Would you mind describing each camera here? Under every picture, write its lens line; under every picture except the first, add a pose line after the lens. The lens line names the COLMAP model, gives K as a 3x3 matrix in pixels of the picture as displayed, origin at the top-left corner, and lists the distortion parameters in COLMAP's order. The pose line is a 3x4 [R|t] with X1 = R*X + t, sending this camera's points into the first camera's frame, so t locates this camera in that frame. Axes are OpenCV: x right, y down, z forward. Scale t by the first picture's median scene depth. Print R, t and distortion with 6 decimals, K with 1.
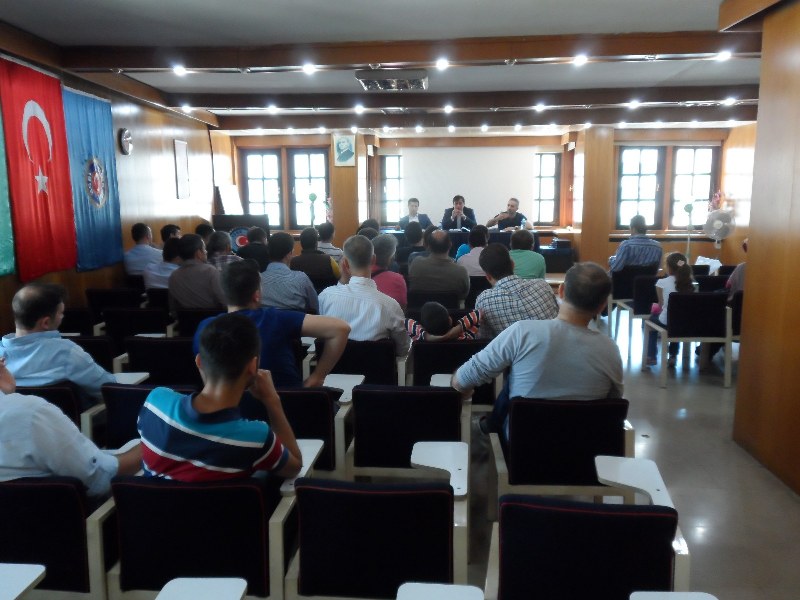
lens RADIAL K [[678.0, 0, 400.3], [0, 678.0, 303.1], [0, 0, 1]] dist [-0.013883, -0.017328]
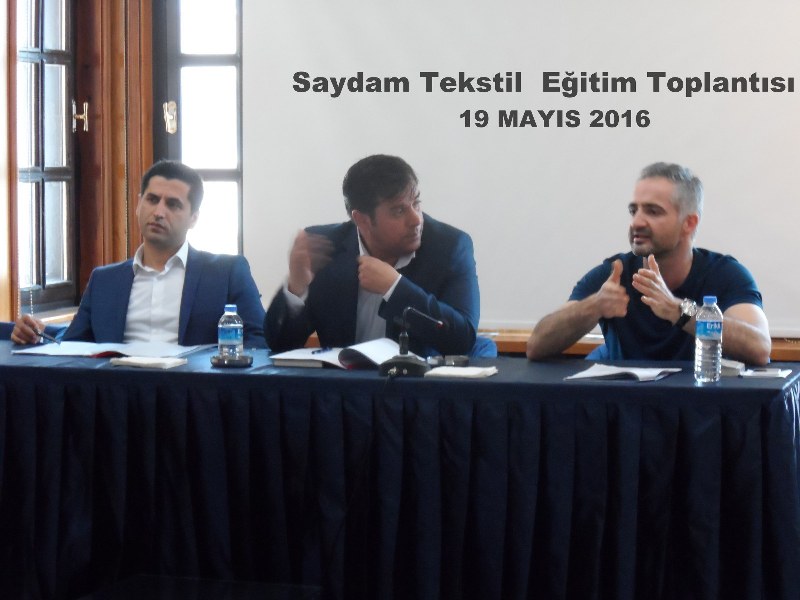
lens RADIAL K [[2197.3, 0, 397.2], [0, 2197.3, 303.9], [0, 0, 1]] dist [0.272658, 0.000000]
pose [[0.983019, 0.021805, -0.182204, 0.210650], [-0.037539, 0.995813, -0.083356, -0.080164], [0.179623, 0.088780, 0.979721, 0.495850]]
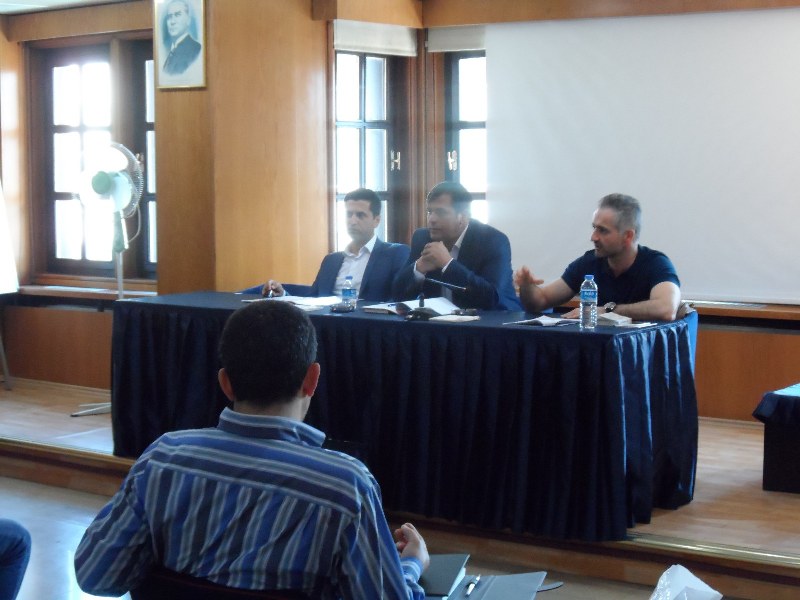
lens RADIAL K [[1614.0, 0, 399.5], [0, 1614.0, 300.7], [0, 0, 1]] dist [-0.220073, 0.000000]
pose [[0.852683, 0.051270, -0.519906, 0.448405], [-0.092219, 0.994317, -0.053192, -0.080101], [0.514225, 0.093301, 0.852566, 0.469330]]
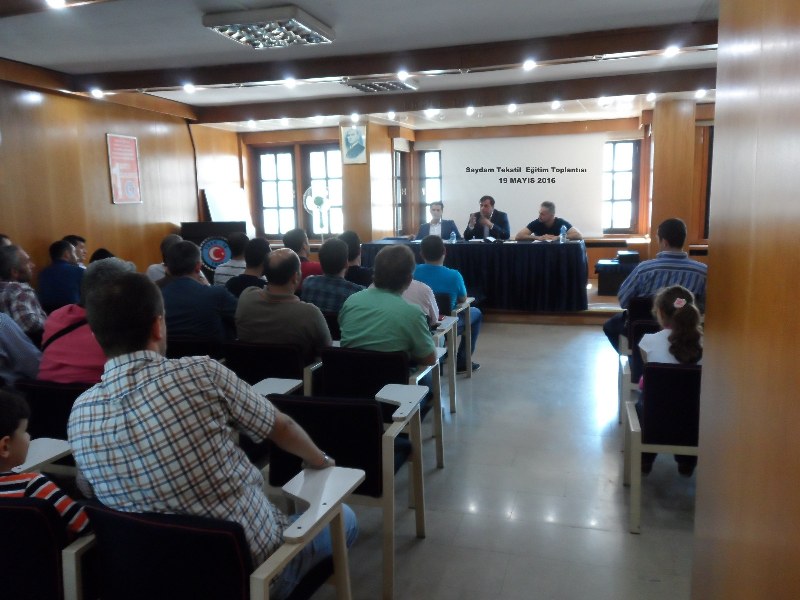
lens RADIAL K [[678.0, 0, 397.9], [0, 678.0, 302.5], [0, 0, 1]] dist [-0.013883, -0.017328]
pose [[0.975130, 0.019638, -0.220762, 0.175040], [-0.021764, 0.999737, -0.007203, -0.029233], [0.220562, 0.011828, 0.975301, 0.224868]]
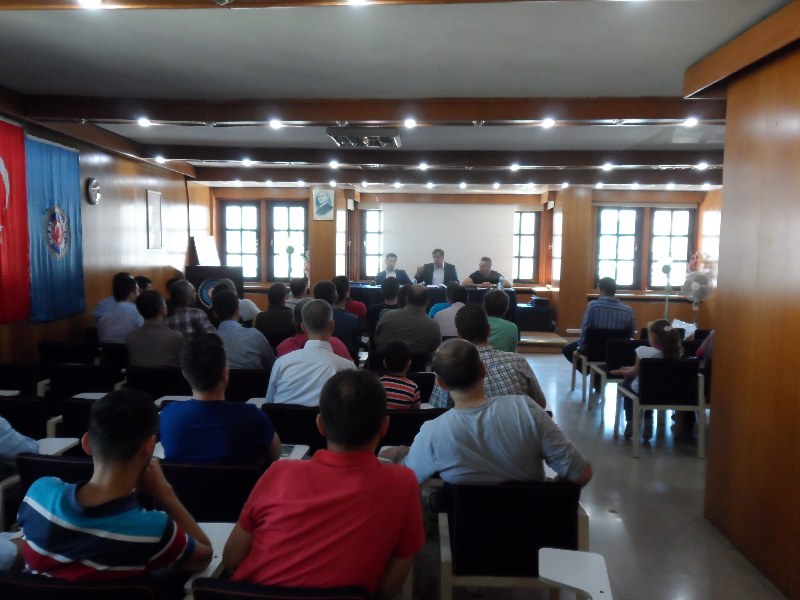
lens RADIAL K [[678.0, 0, 402.1], [0, 678.0, 297.3], [0, 0, 1]] dist [-0.013883, -0.017328]
pose [[0.999583, 0.020962, 0.019868, 0.018311], [-0.019217, 0.996256, -0.084292, -0.007582], [-0.021560, 0.083875, 0.996243, 0.016814]]
